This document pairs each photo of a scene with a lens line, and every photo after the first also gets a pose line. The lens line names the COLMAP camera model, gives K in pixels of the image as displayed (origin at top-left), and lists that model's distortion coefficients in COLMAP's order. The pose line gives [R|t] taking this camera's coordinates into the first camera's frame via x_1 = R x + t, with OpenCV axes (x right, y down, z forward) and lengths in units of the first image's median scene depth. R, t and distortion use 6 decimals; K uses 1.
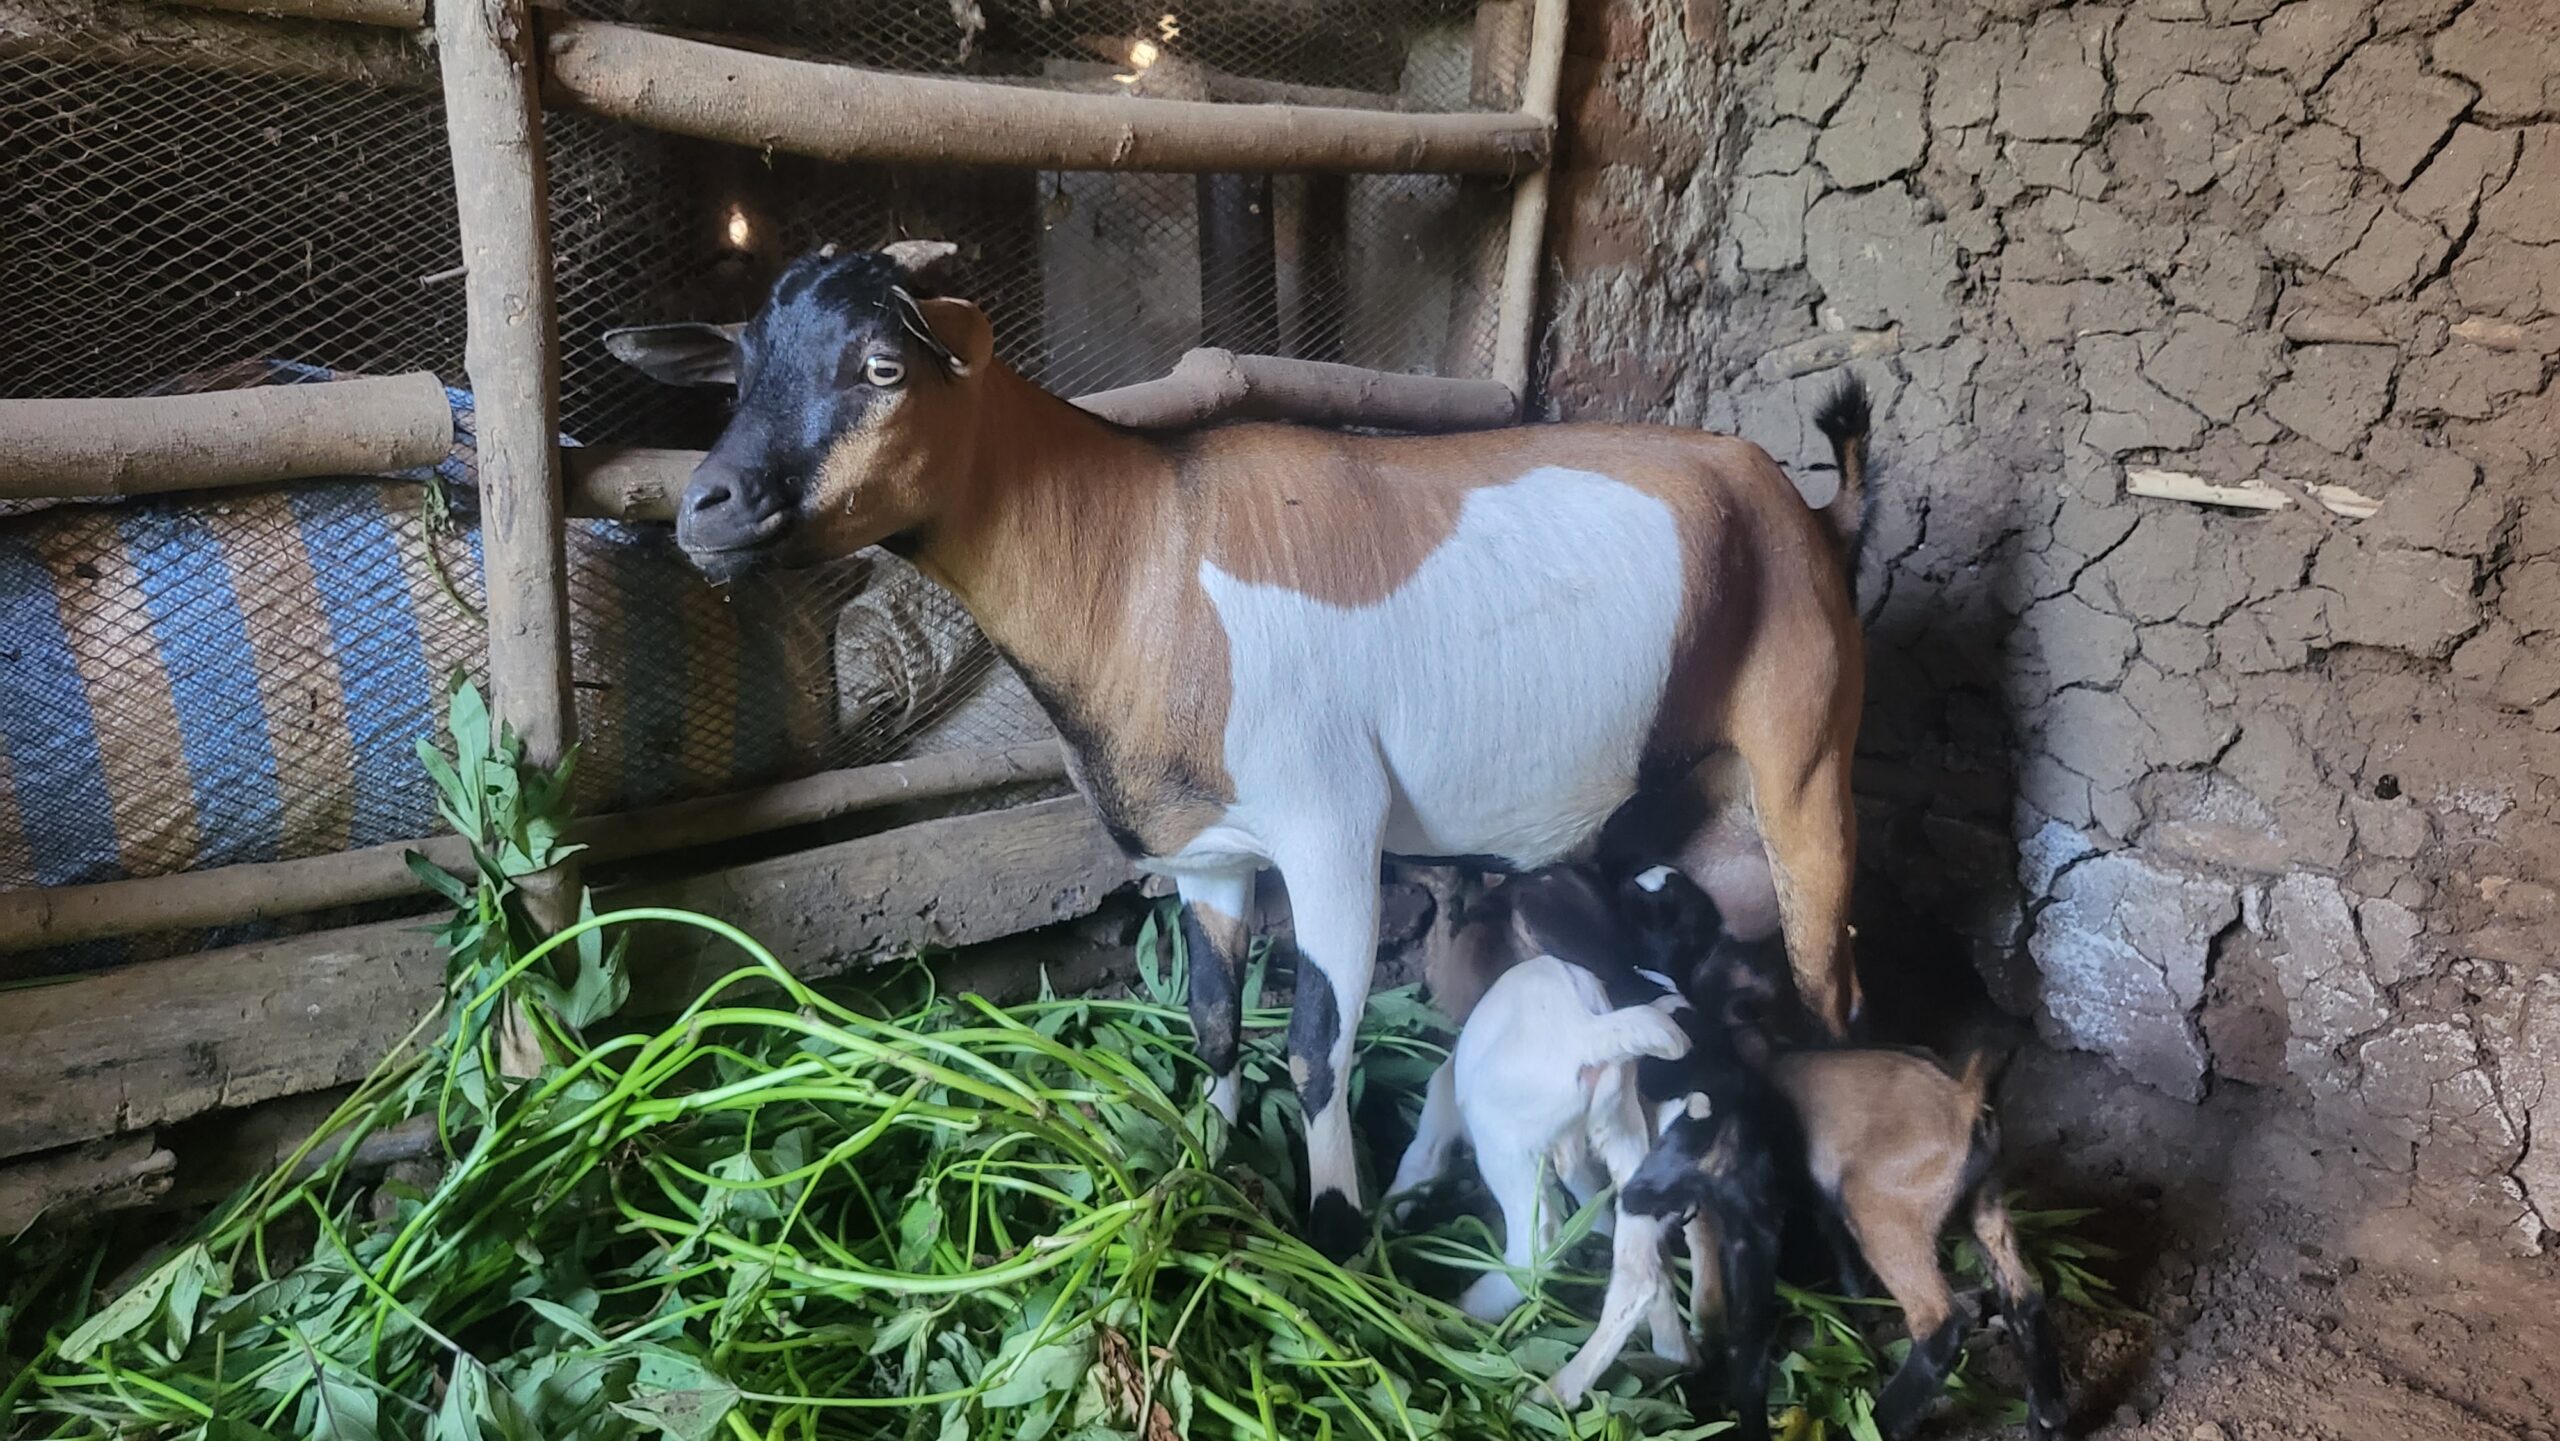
lens RADIAL K [[2029.9, 0, 1289.5], [0, 2029.9, 712.4], [0, 0, 1]] dist [-0.052356, 0.110095]
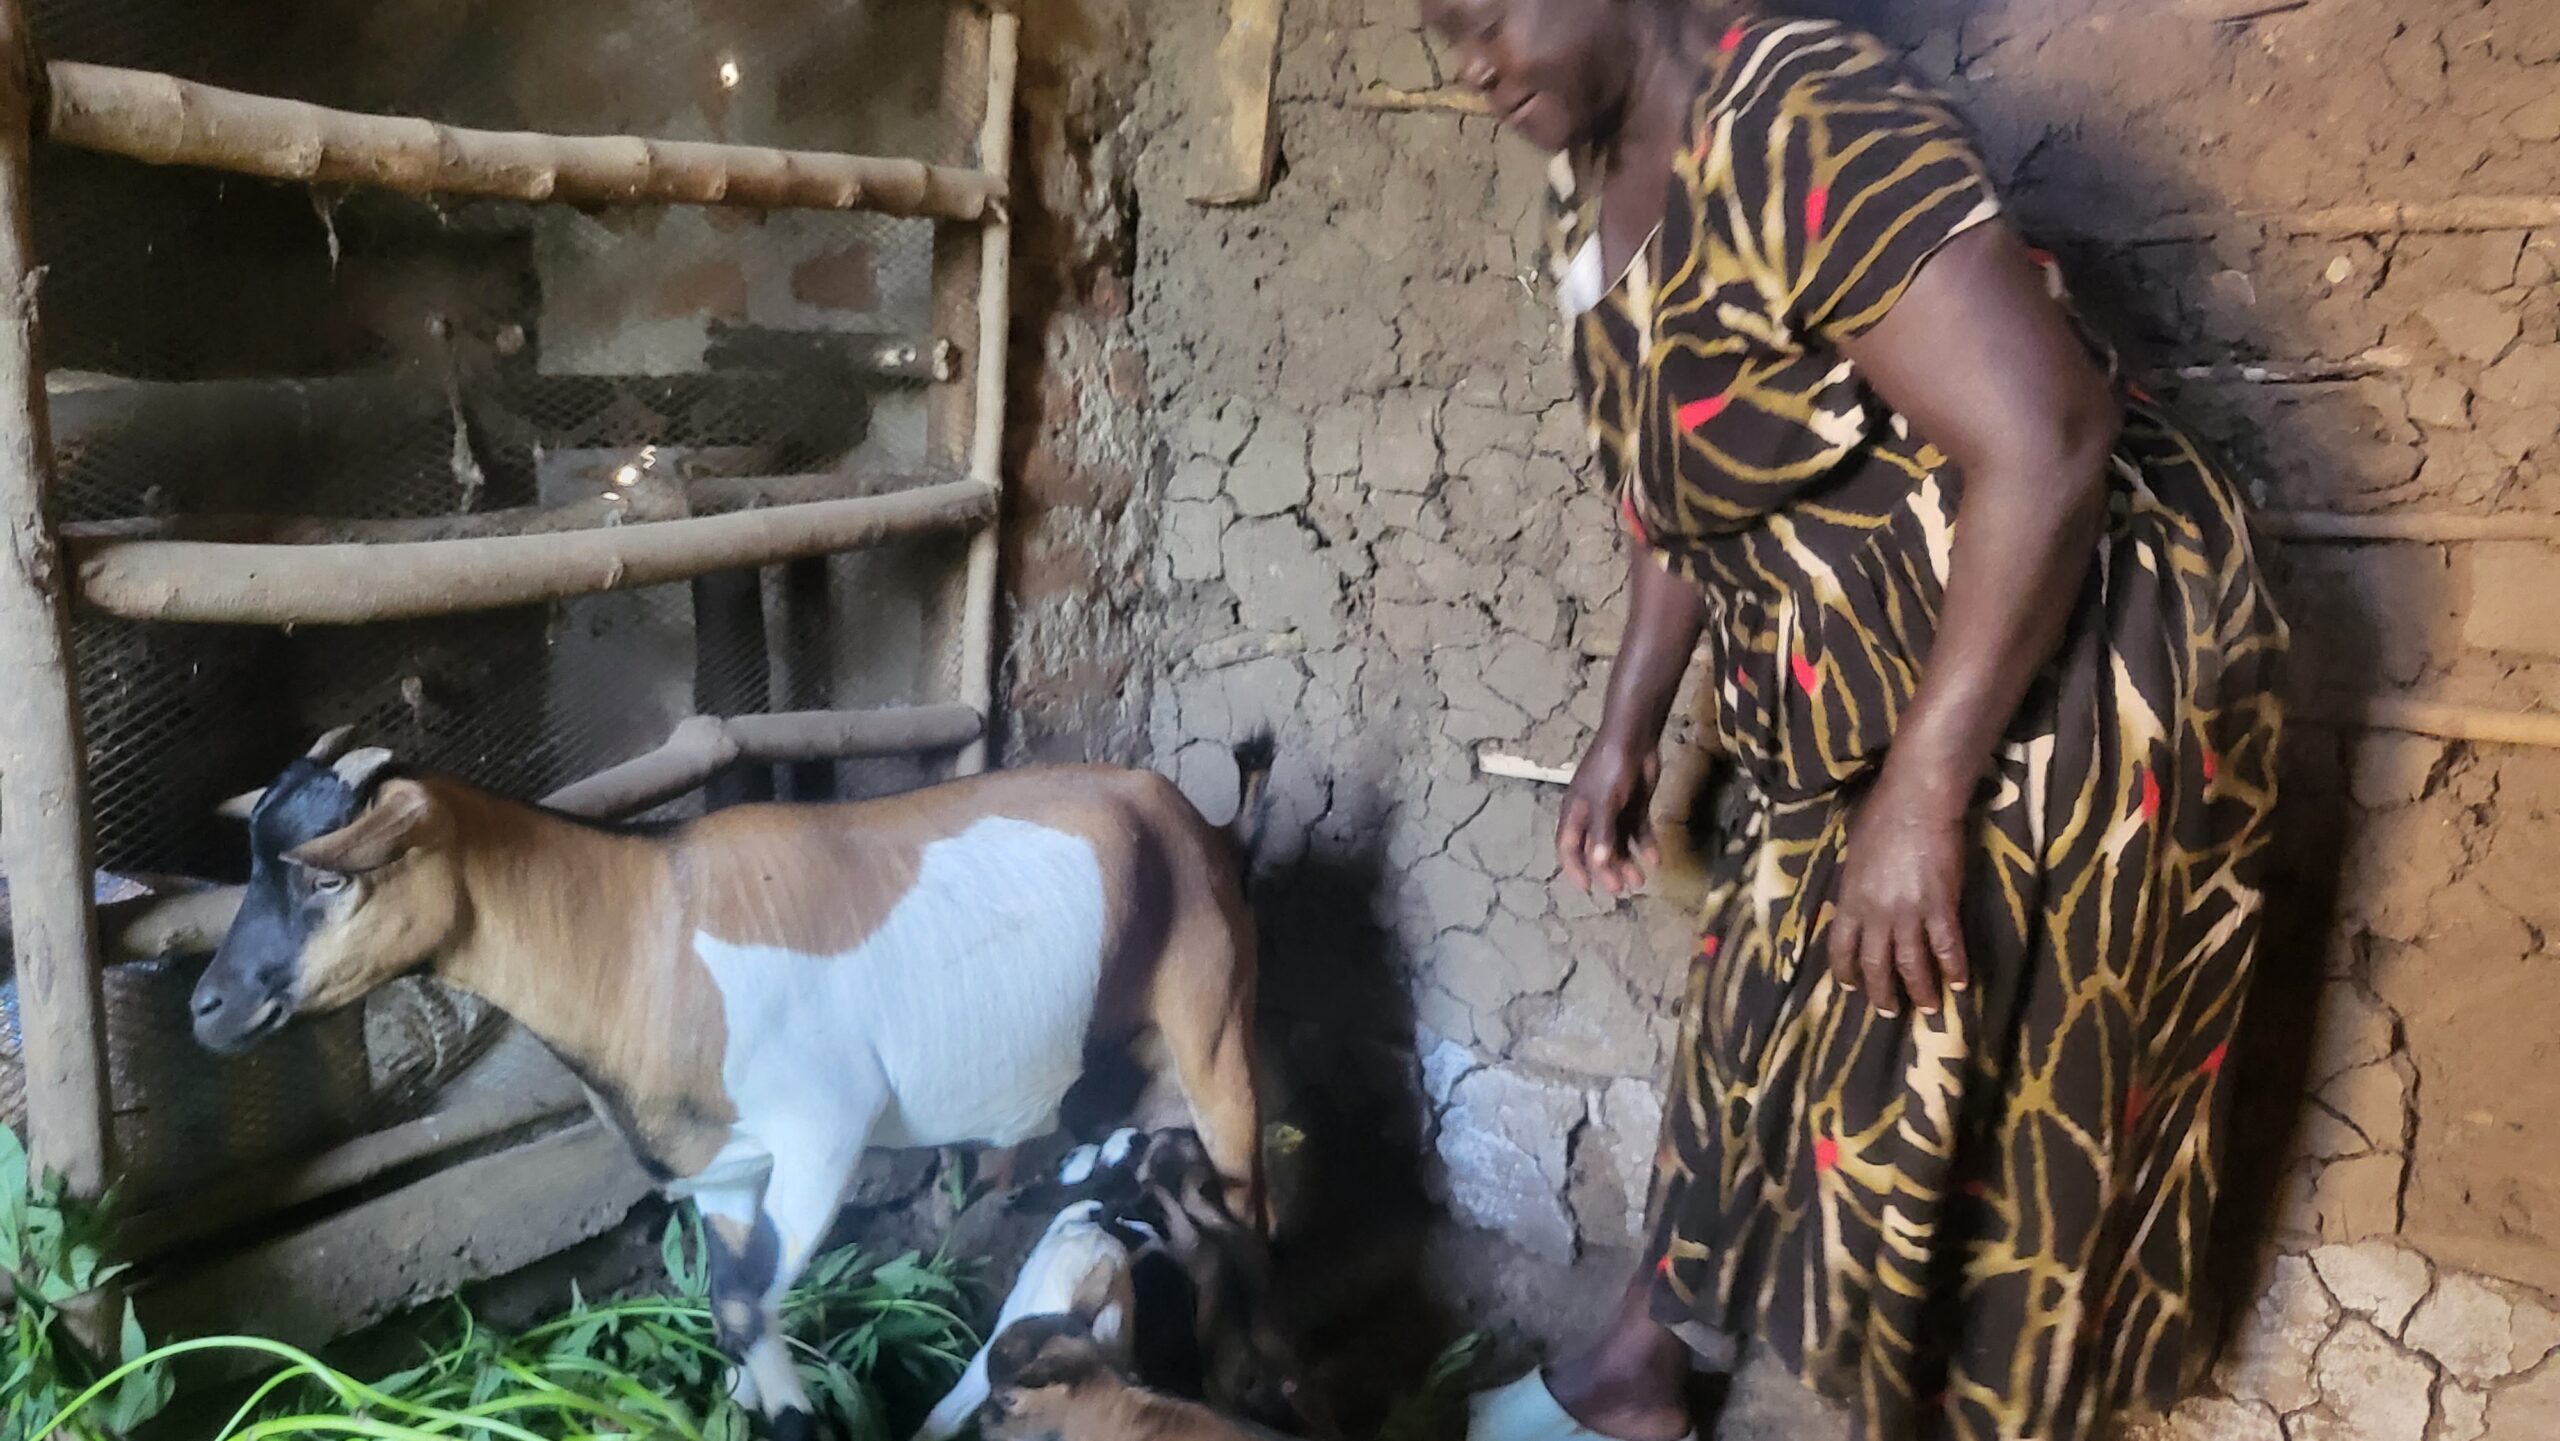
lens RADIAL K [[1929.3, 0, 1277.9], [0, 1929.3, 719.2], [0, 0, 1]] dist [-0.006945, 0.047081]
pose [[0.971258, -0.052882, 0.232080, 0.020927], [0.070175, 0.995289, -0.066895, -0.071599], [-0.227449, 0.081259, 0.970394, -0.126467]]
